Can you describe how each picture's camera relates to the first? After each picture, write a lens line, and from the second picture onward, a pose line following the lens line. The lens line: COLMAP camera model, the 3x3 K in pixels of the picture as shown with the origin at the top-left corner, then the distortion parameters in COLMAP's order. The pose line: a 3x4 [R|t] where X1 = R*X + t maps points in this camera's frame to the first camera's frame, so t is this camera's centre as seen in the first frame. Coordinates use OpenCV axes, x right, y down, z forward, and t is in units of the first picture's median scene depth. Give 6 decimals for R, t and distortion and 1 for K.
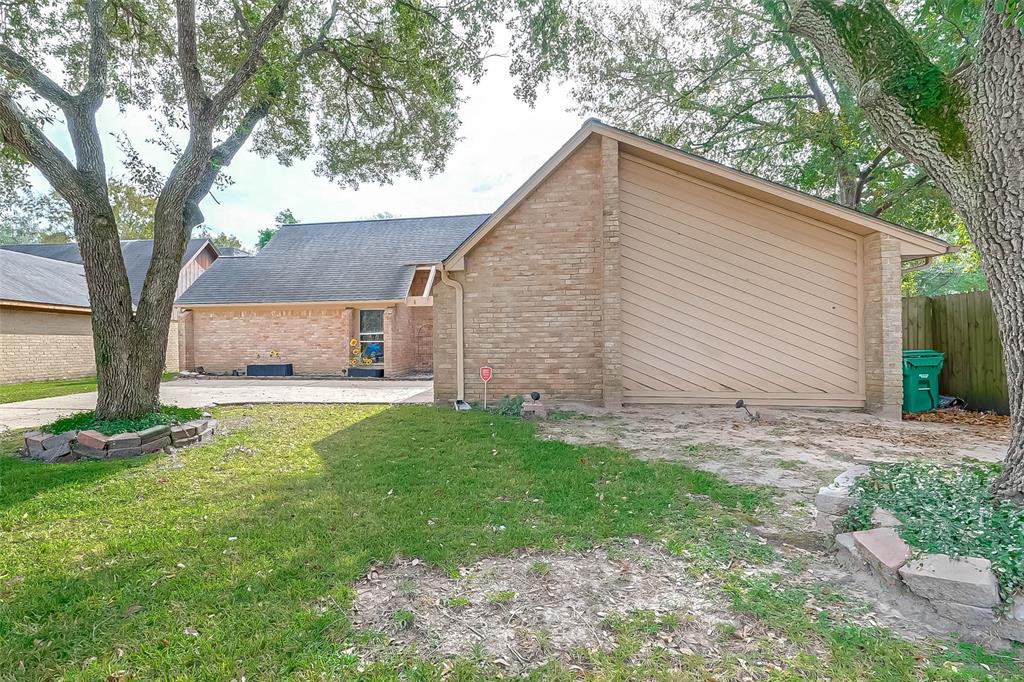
lens RADIAL K [[405.8, 0, 453.6], [0, 405.8, 307.2], [0, 0, 1]] dist [-0.000484, -0.000033]
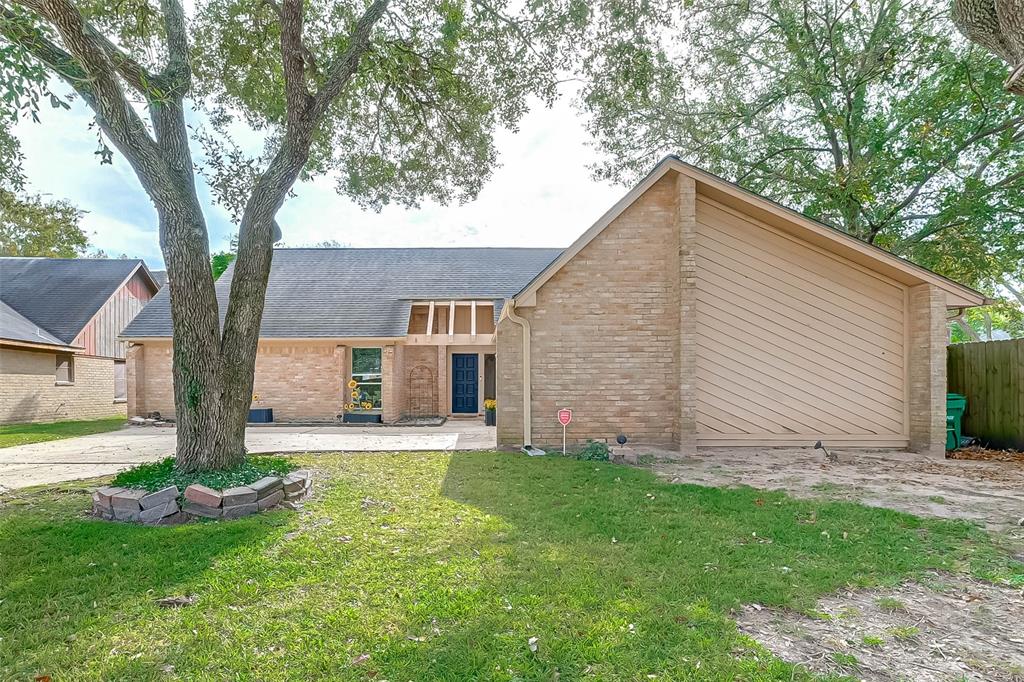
lens RADIAL K [[436.3, 0, 511.6], [0, 436.3, 349.5], [0, 0, 1]] dist [-0.000558, -0.000693]
pose [[0.989621, 0.018332, 0.142528, -0.167659], [-0.018900, 0.999818, 0.002629, 0.006162], [-0.142454, -0.005295, 0.989787, 0.014232]]
